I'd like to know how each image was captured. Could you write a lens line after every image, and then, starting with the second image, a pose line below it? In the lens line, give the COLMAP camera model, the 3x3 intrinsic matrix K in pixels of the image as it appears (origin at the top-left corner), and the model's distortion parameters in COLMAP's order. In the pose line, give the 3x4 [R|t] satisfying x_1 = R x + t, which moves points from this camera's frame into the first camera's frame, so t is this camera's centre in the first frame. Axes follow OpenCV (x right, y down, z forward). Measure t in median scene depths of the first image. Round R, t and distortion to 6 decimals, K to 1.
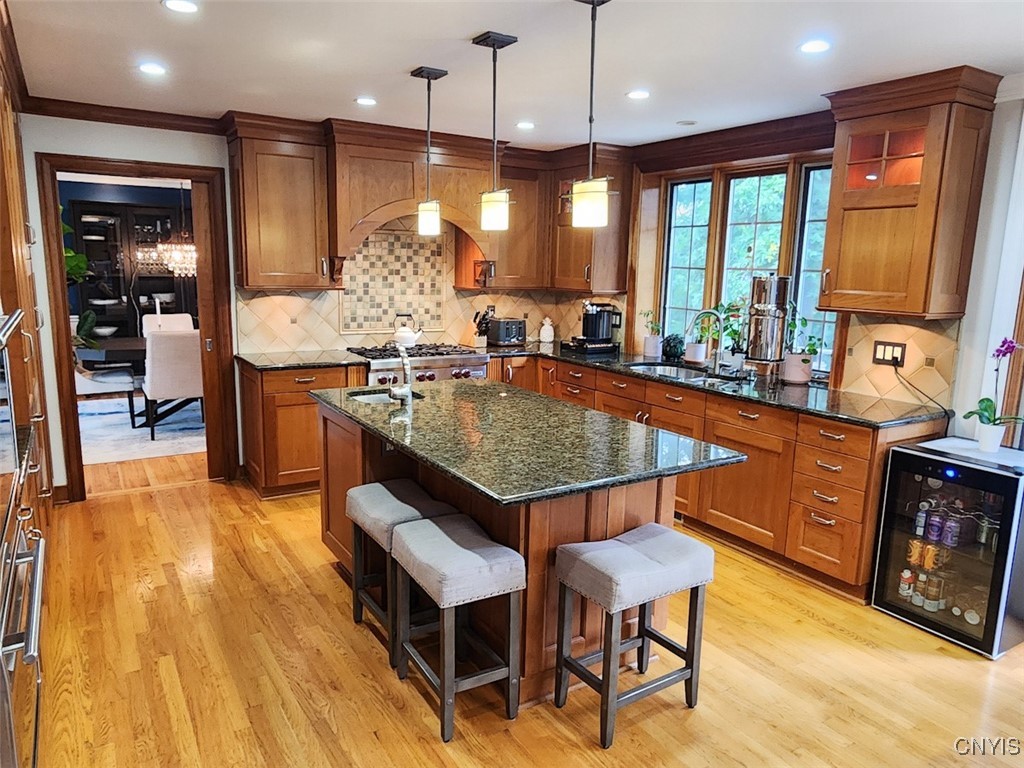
lens RADIAL K [[703.4, 0, 512.0], [0, 703.4, 384.0], [0, 0, 1]] dist [0.001704, 0.004793]
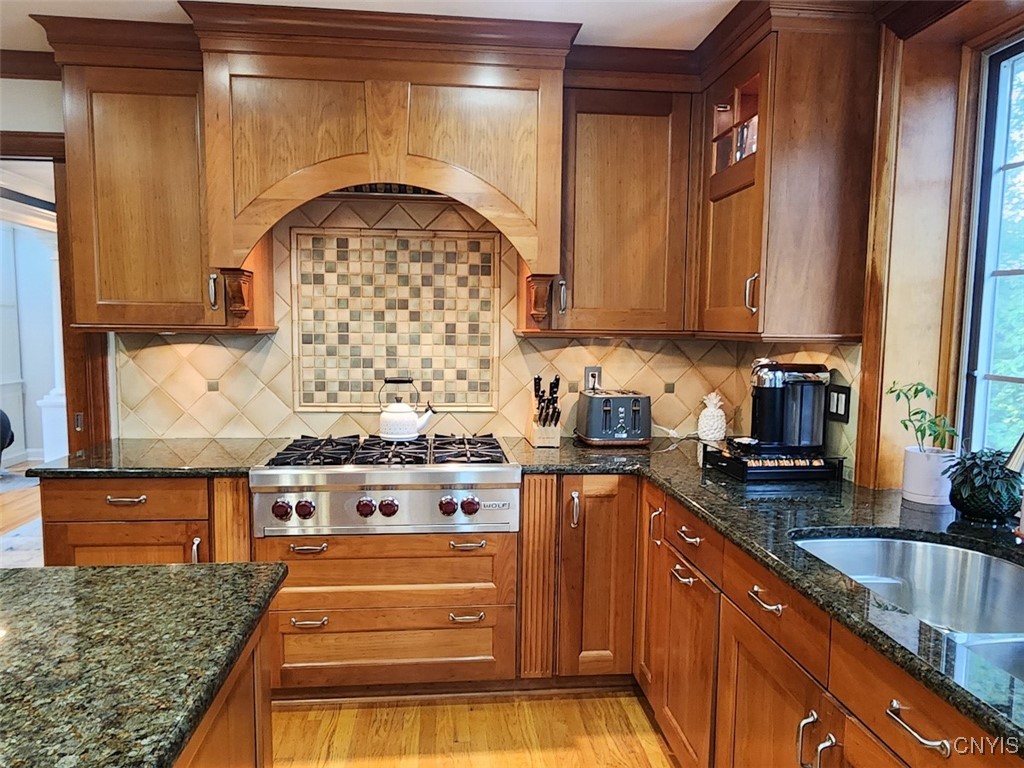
lens RADIAL K [[703.4, 0, 512.0], [0, 703.4, 384.0], [0, 0, 1]] dist [0.001704, 0.004793]
pose [[0.895746, 0.024080, -0.443913, 0.163173], [-0.065368, 0.994813, -0.077939, -0.057987], [0.439734, 0.098831, 0.892674, 0.543831]]
